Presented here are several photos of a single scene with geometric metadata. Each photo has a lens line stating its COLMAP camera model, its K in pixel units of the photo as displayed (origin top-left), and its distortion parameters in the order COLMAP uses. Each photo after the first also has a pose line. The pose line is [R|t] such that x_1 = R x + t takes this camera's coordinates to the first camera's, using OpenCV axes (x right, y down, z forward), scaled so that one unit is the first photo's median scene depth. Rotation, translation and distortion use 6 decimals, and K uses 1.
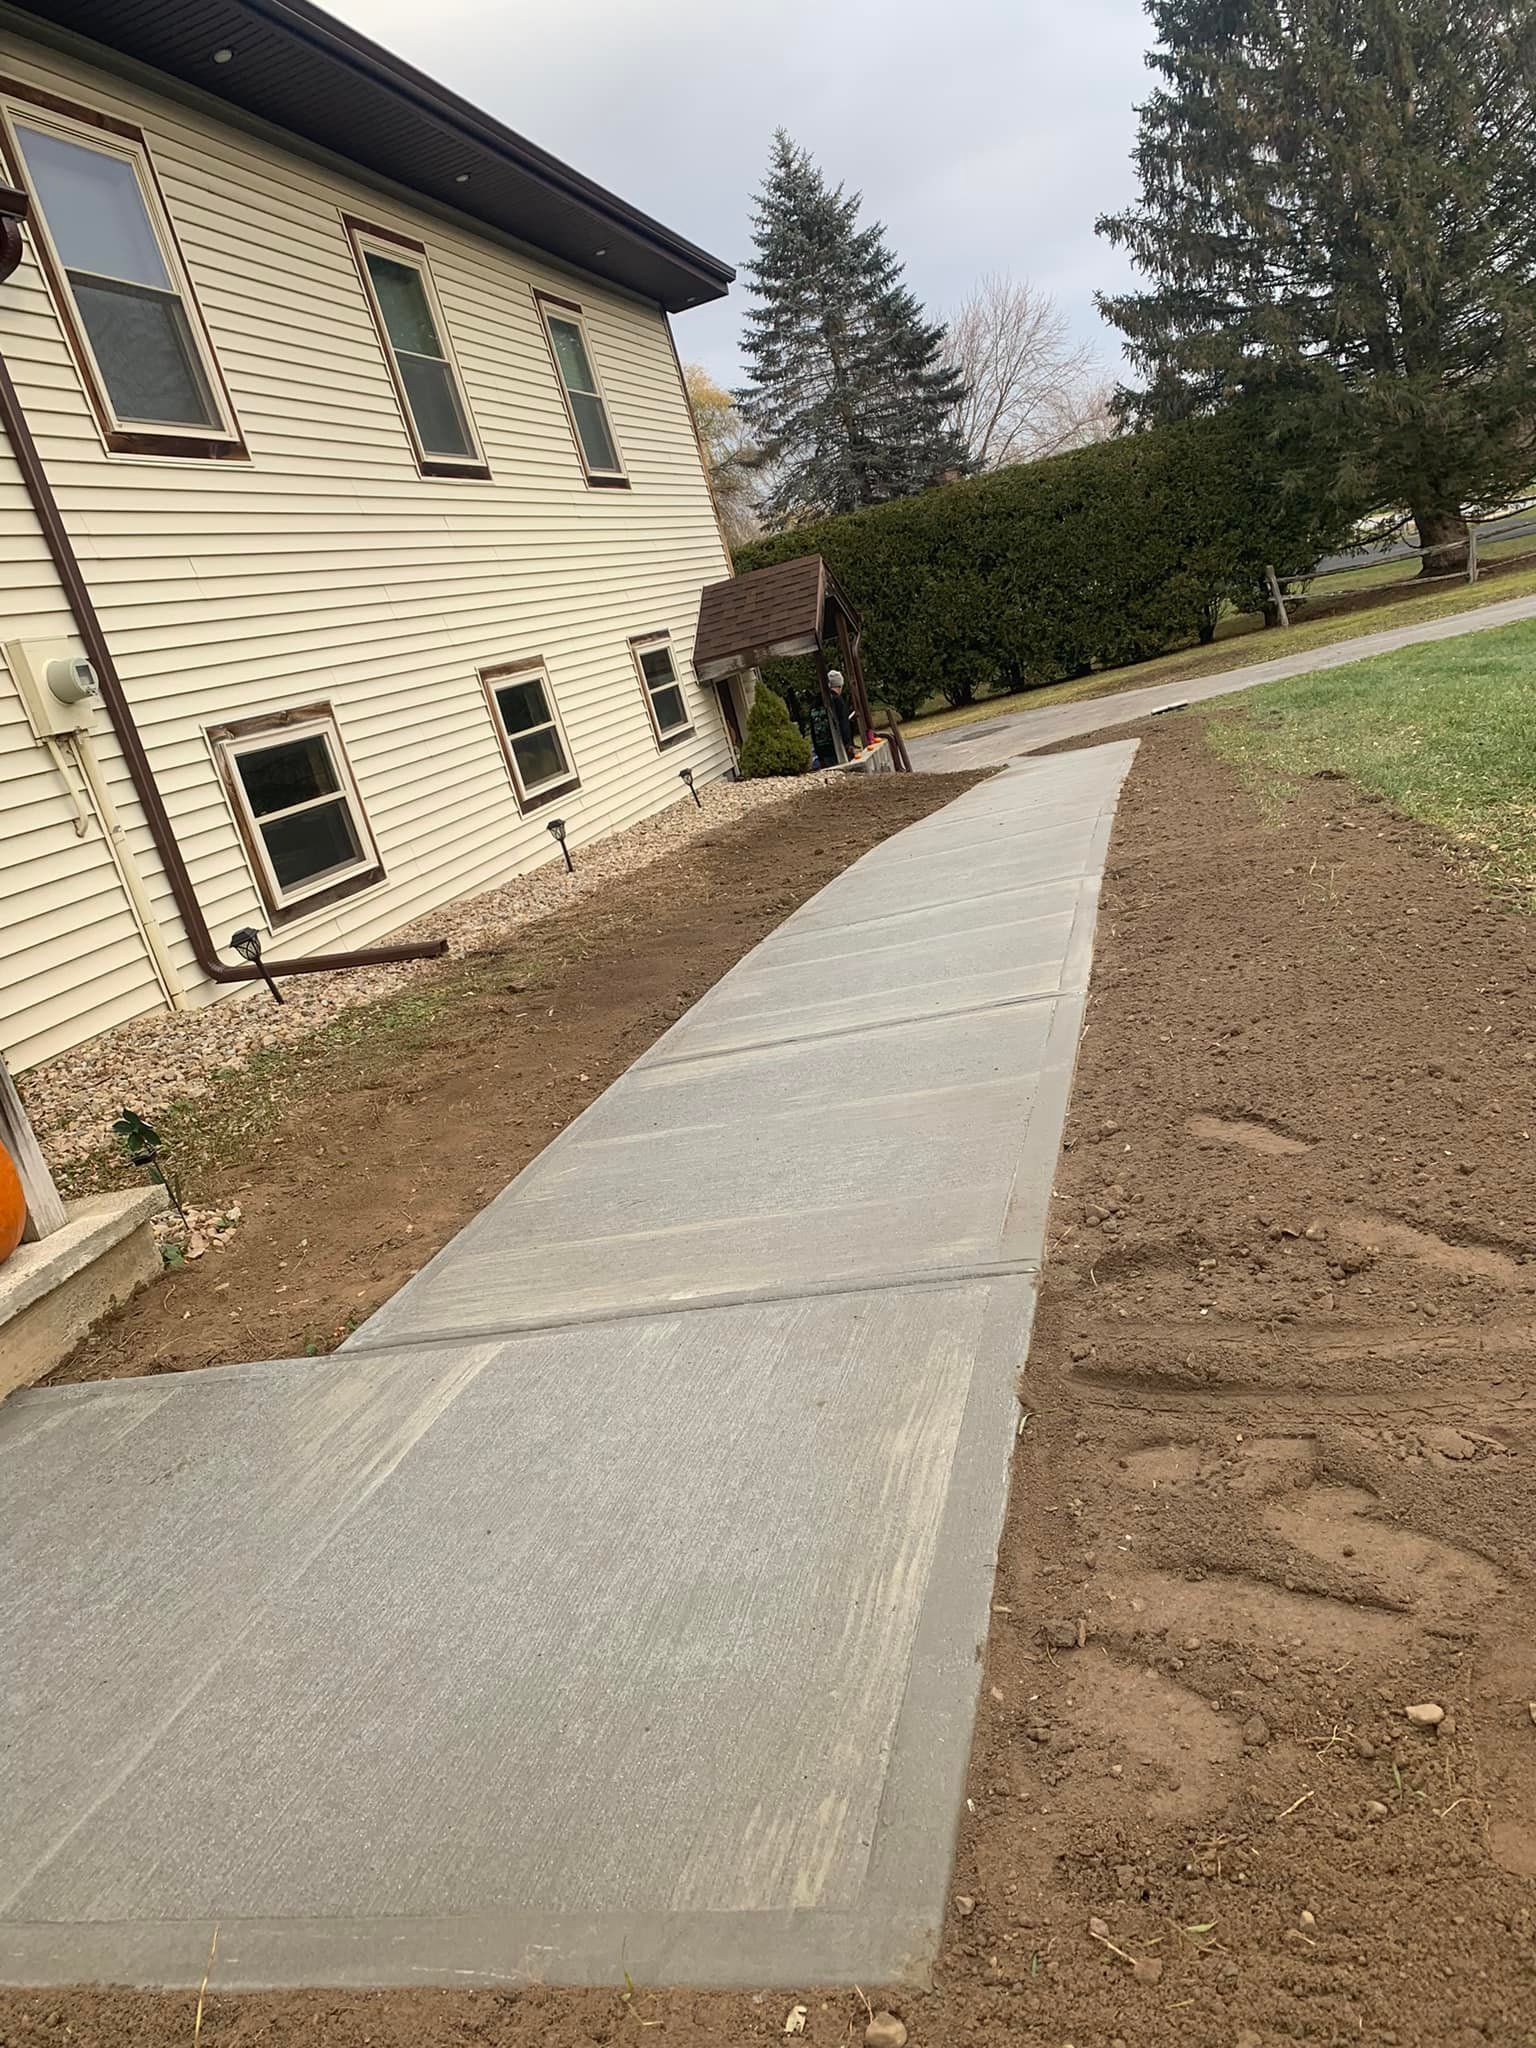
lens RADIAL K [[1561.6, 0, 768.0], [0, 1561.6, 1024.0], [0, 0, 1]] dist [0.055122, -0.071462]
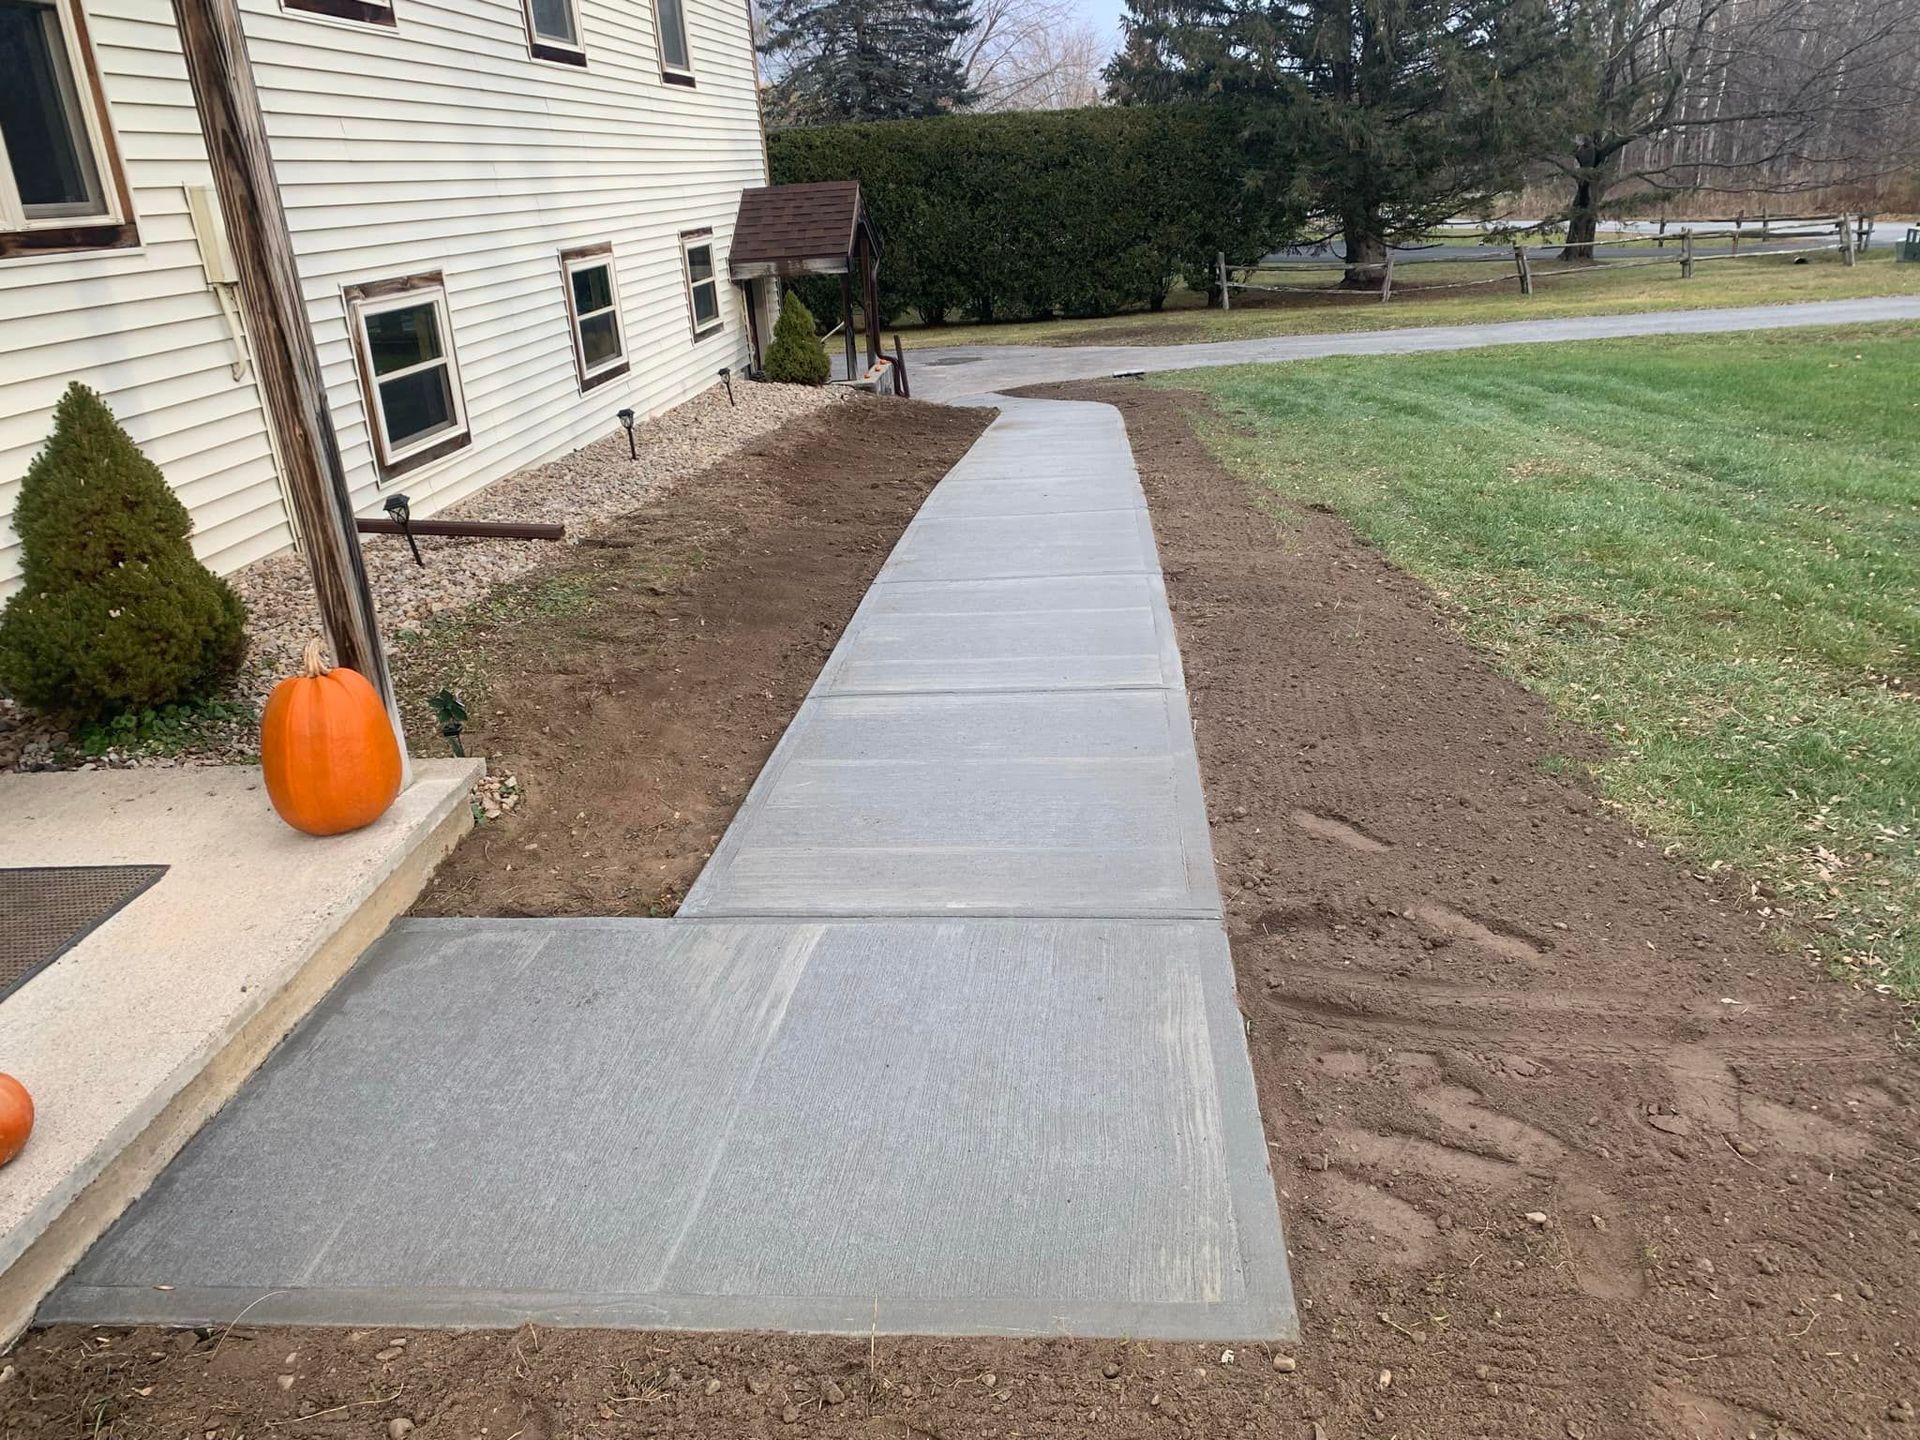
lens RADIAL K [[1459.1, 0, 960.0], [0, 1459.1, 720.0], [0, 0, 1]] dist [0.100937, -0.202870]
pose [[0.971283, 0.126429, 0.201556, -0.205489], [-0.142781, 0.987366, 0.068711, -0.047494], [-0.190323, -0.095517, 0.977064, -0.152183]]
